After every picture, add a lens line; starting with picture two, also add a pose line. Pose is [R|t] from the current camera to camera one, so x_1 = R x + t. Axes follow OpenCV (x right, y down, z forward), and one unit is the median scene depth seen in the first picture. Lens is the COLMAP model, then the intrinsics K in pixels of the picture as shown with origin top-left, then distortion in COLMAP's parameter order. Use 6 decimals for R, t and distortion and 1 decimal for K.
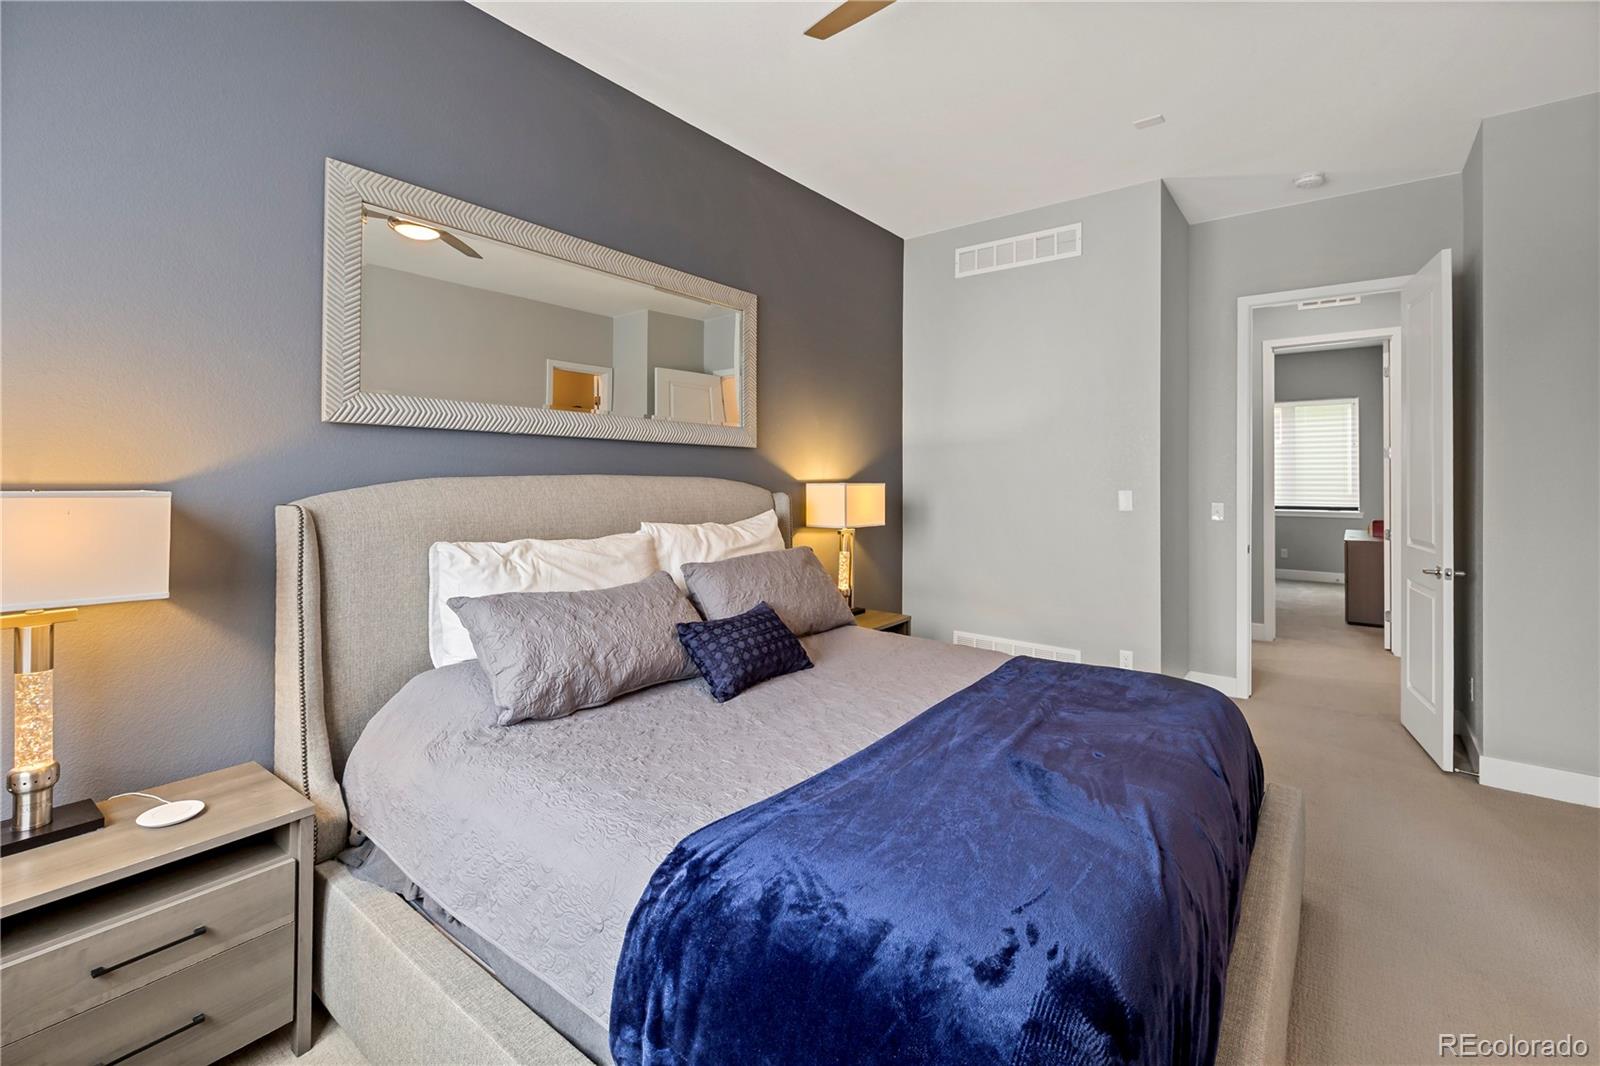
lens RADIAL K [[719.5, 0, 799.6], [0, 719.5, 471.9], [0, 0, 1]] dist [-0.001087, -0.000132]
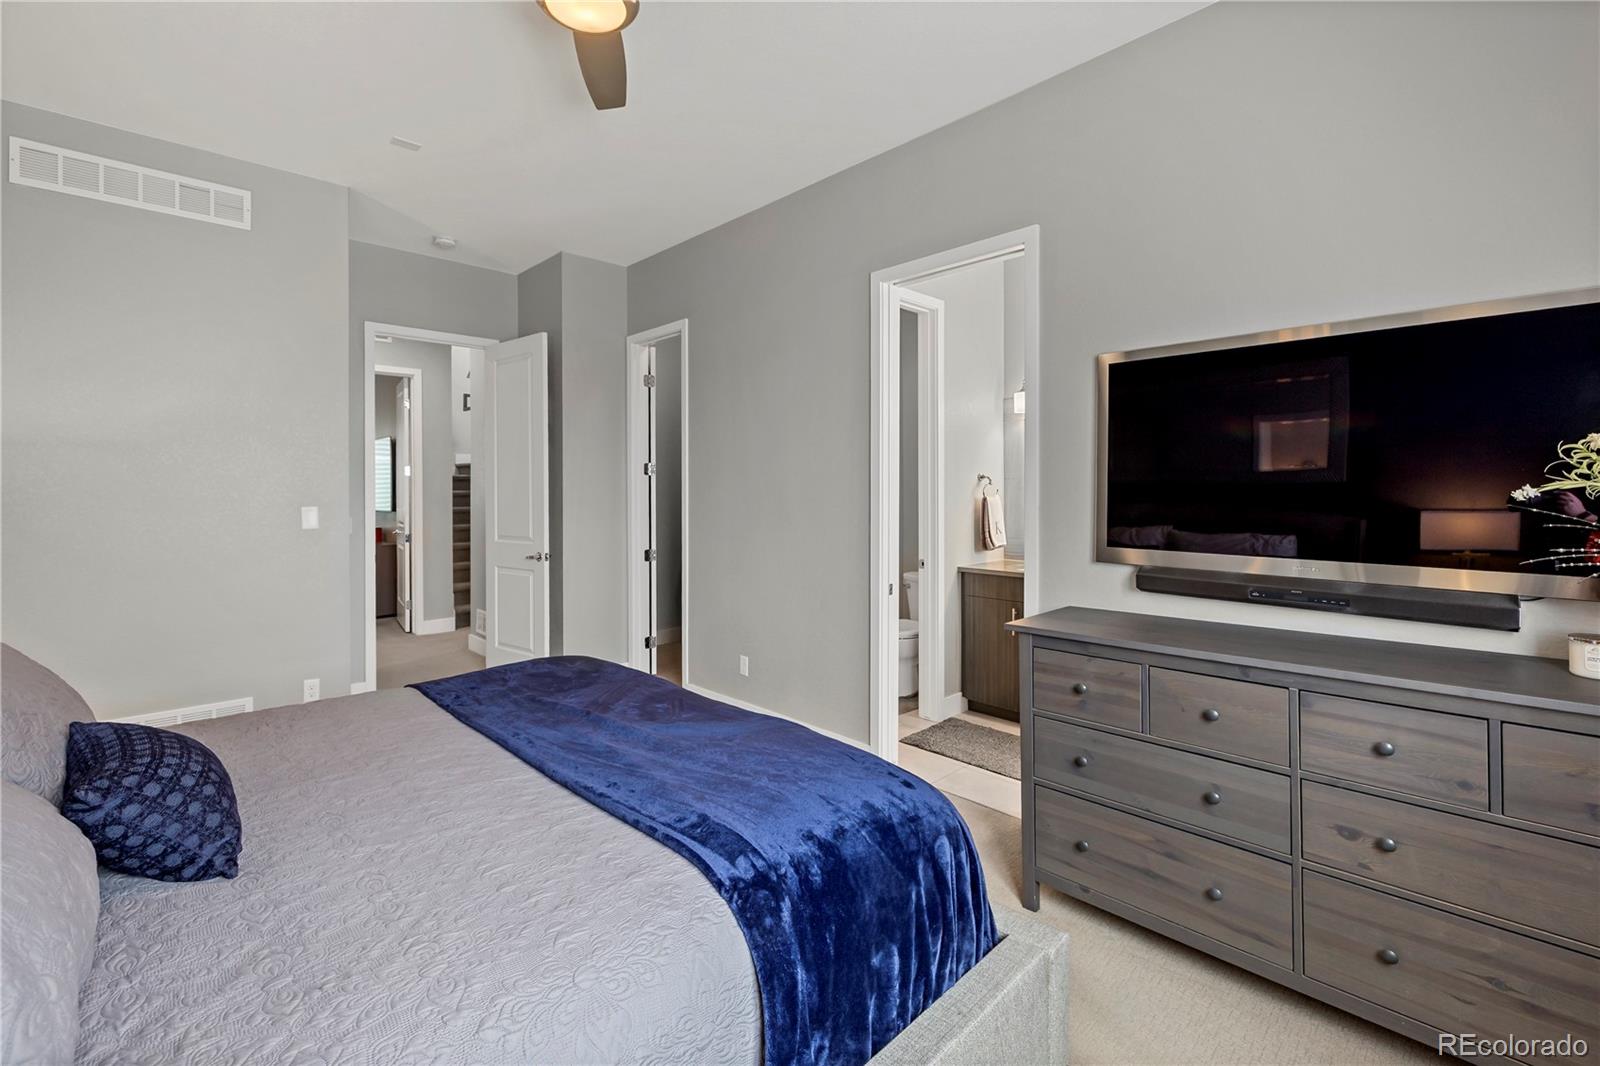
lens RADIAL K [[691.6, 0, 801.4], [0, 691.6, 490.5], [0, 0, 1]] dist [-0.000516, -0.000029]
pose [[0.124407, -0.006031, 0.992213, -0.347632], [0.002215, 0.999981, 0.005801, 0.001206], [-0.992229, 0.001476, 0.124418, 0.265947]]
